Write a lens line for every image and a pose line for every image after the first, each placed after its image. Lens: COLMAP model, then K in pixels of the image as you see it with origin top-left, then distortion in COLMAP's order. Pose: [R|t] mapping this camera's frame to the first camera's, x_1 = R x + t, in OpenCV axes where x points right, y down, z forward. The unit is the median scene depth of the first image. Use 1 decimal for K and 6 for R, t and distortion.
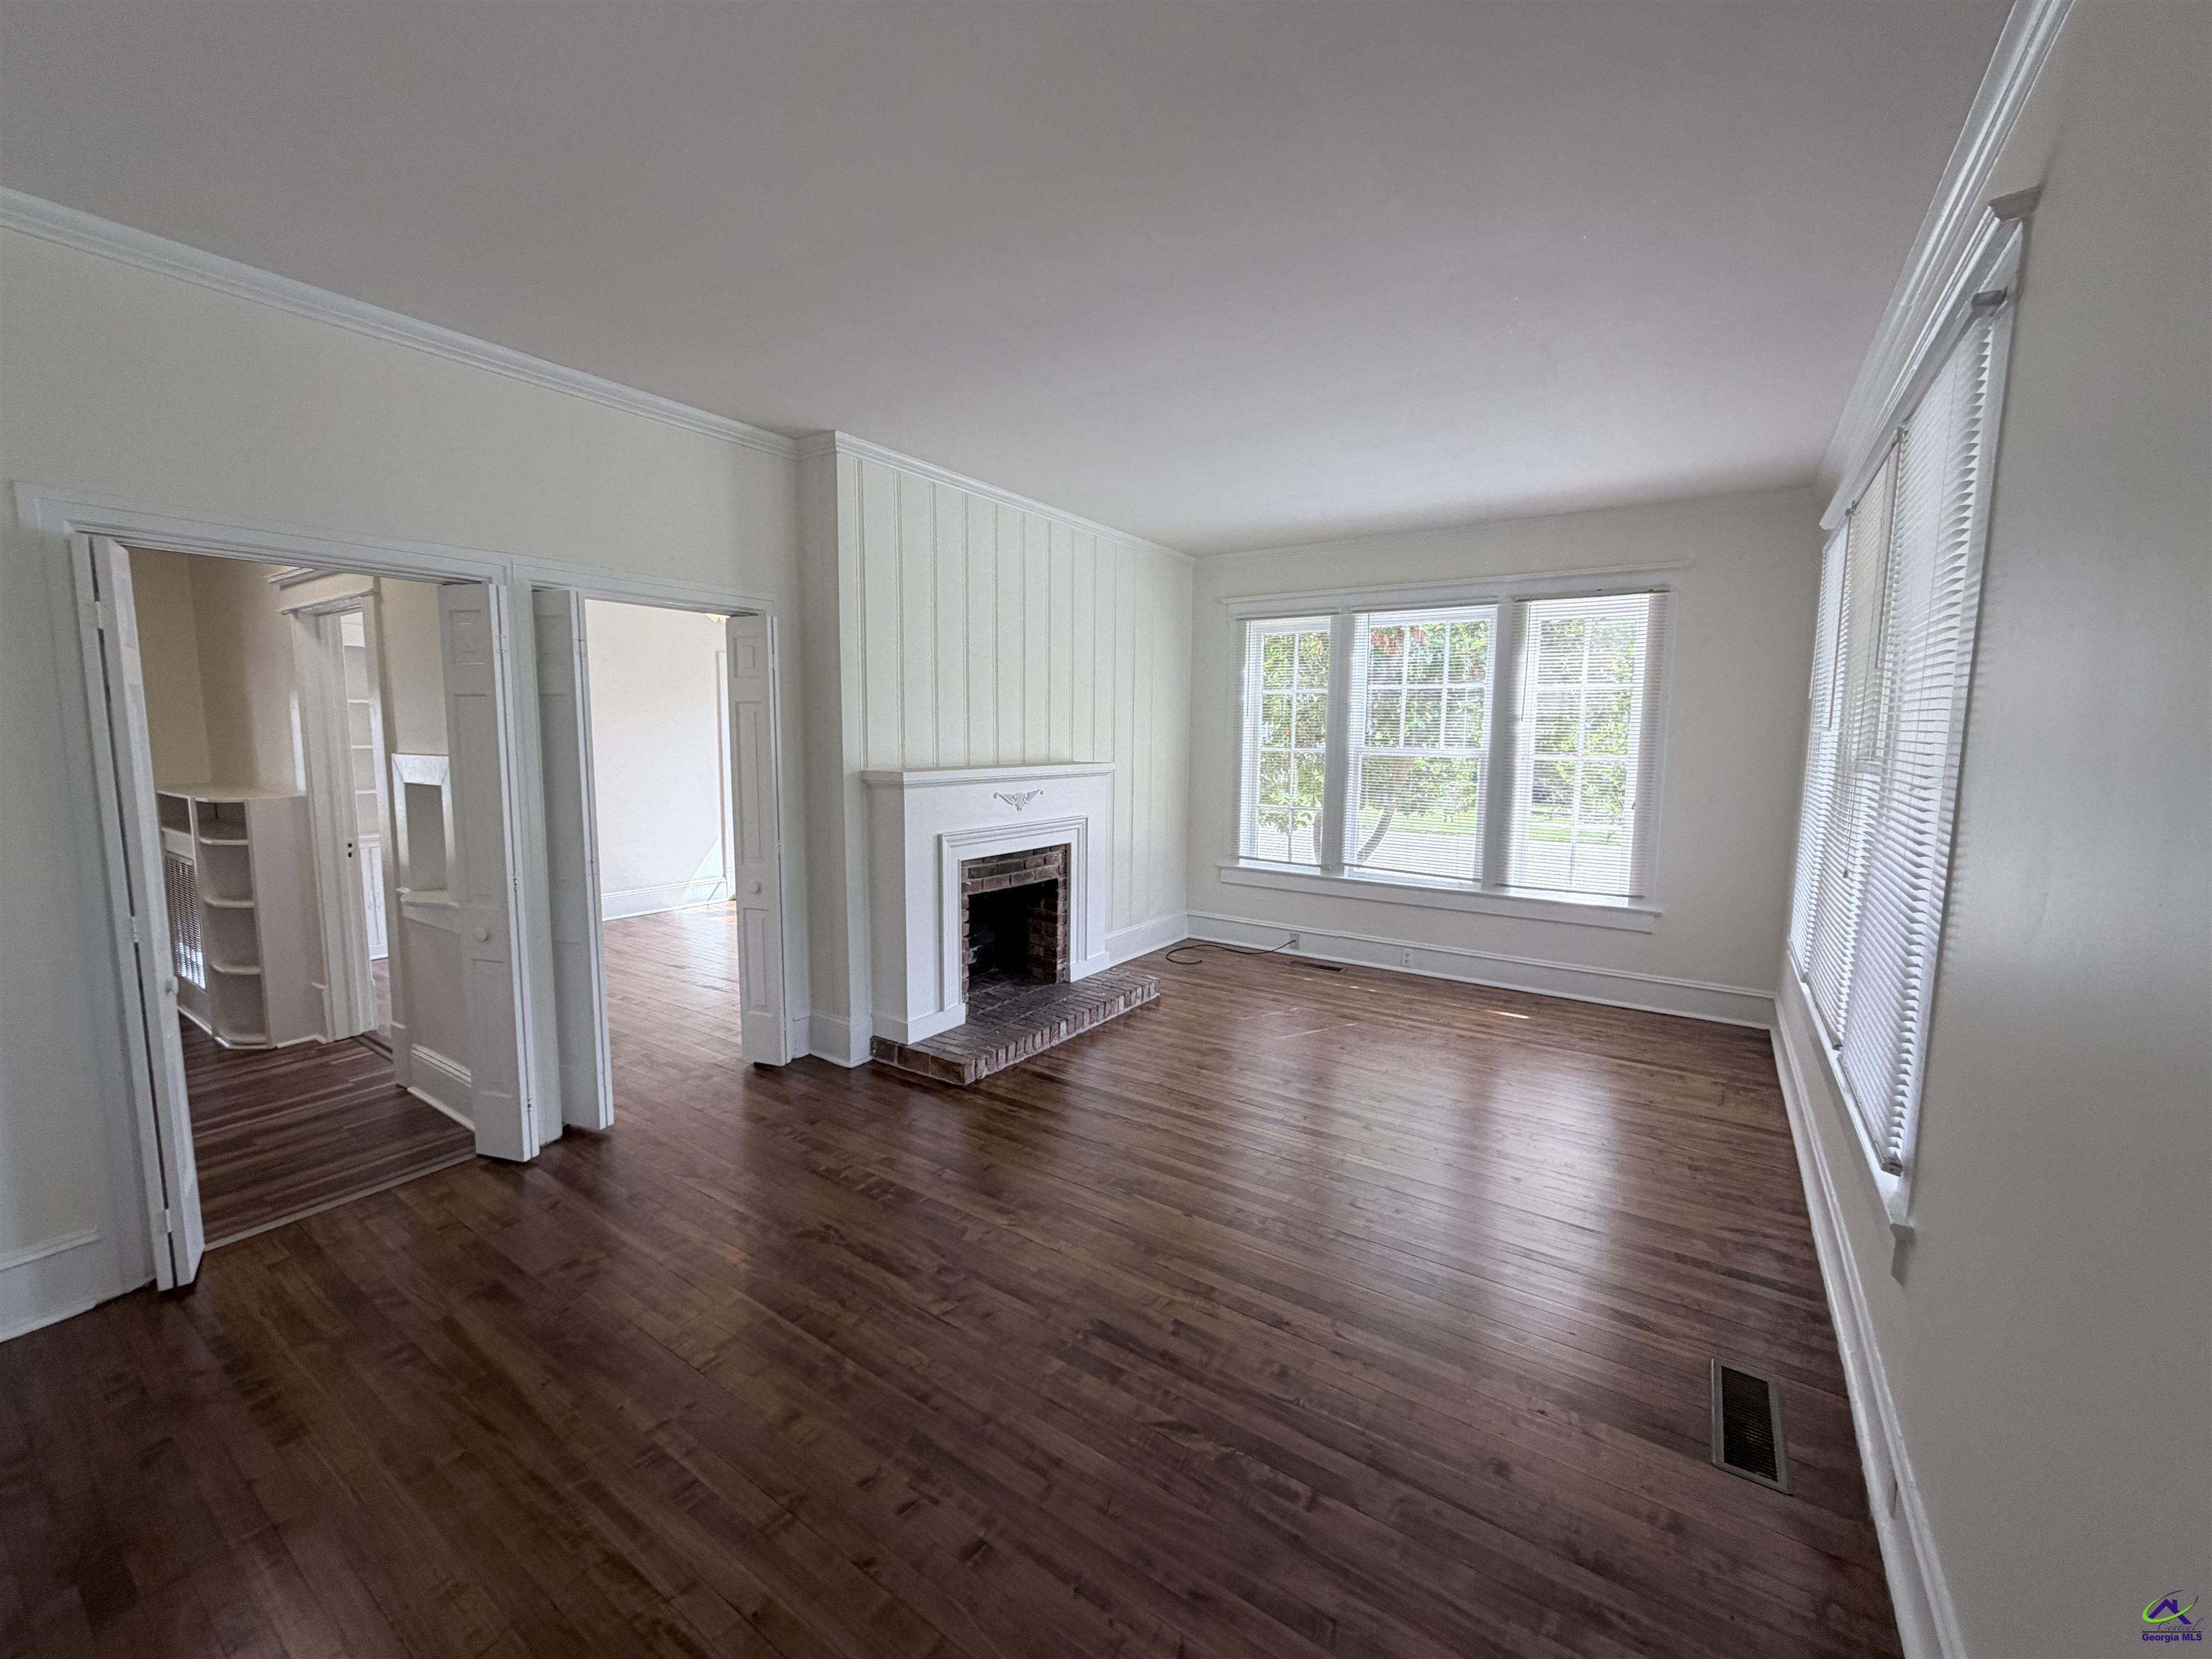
lens RADIAL K [[884.2, 0, 1106.1], [0, 884.2, 830.4], [0, 0, 1]] dist [0.000449, 0.000061]
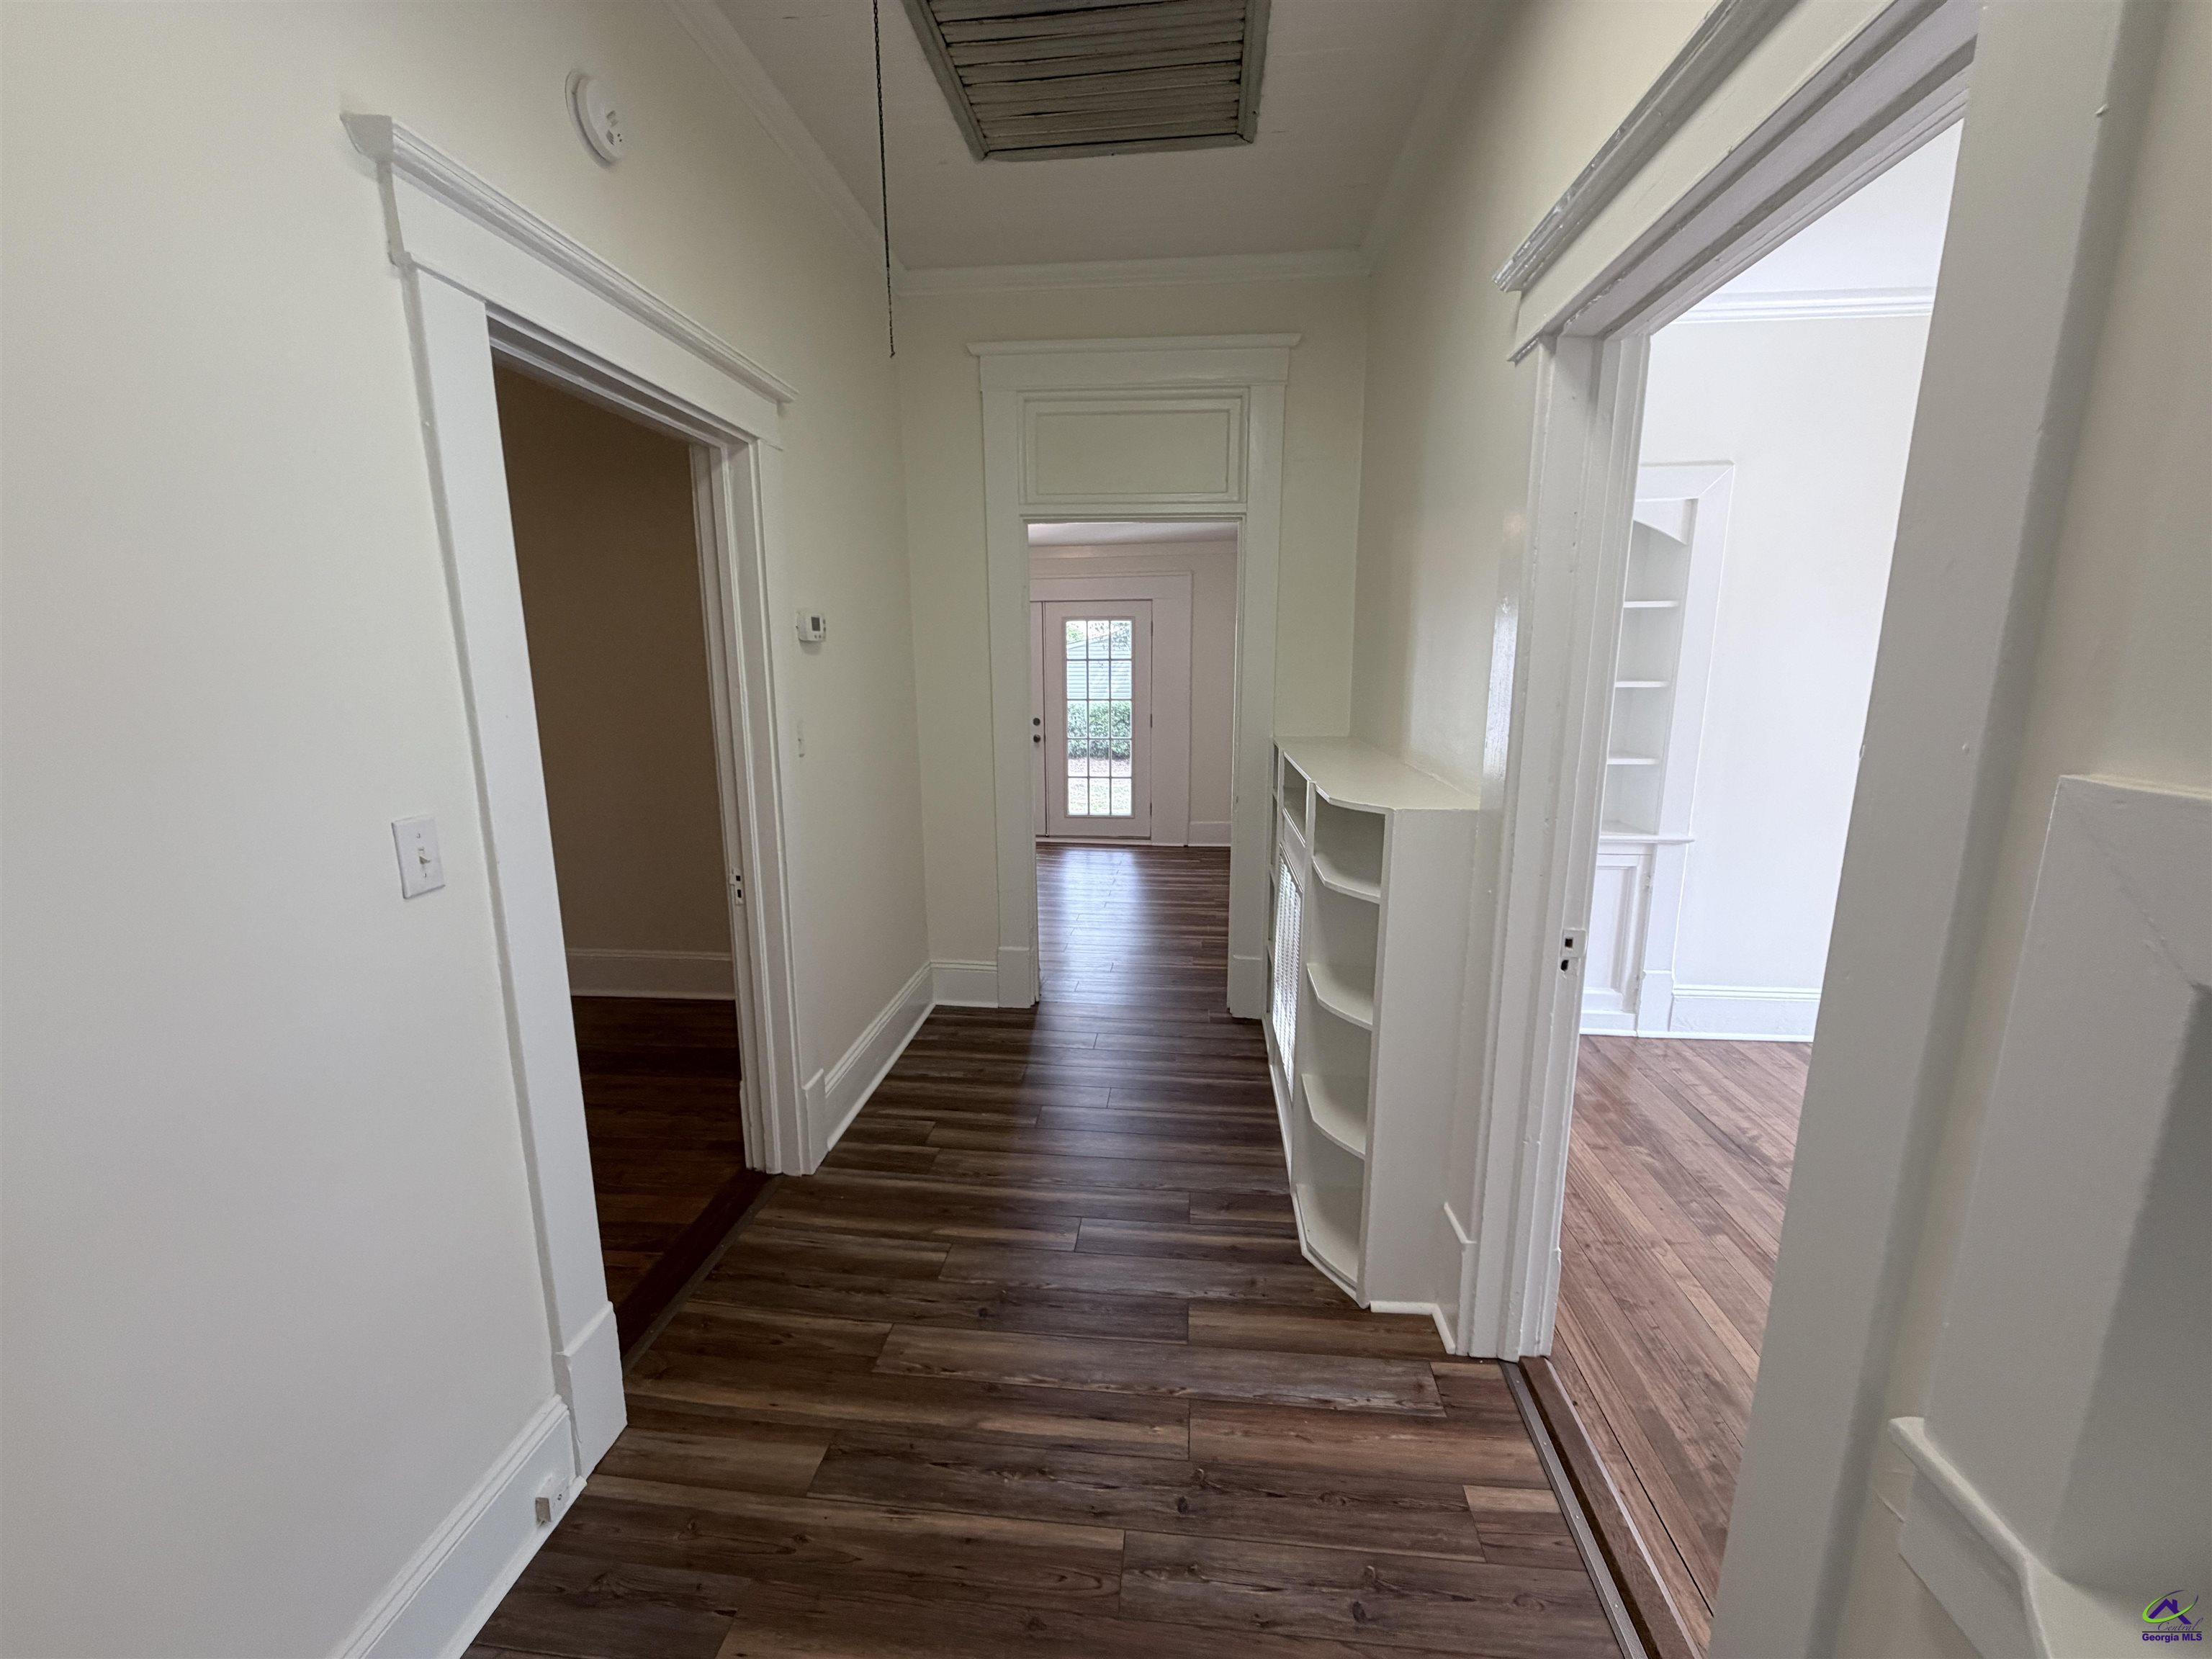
lens RADIAL K [[884.2, 0, 1103.5], [0, 884.2, 826.1], [0, 0, 1]] dist [0.000449, 0.000061]
pose [[0.478882, 0.155399, -0.864016, -0.628706], [-0.086136, 0.987776, 0.129918, -0.070511], [0.873644, 0.012207, 0.486413, 0.630789]]
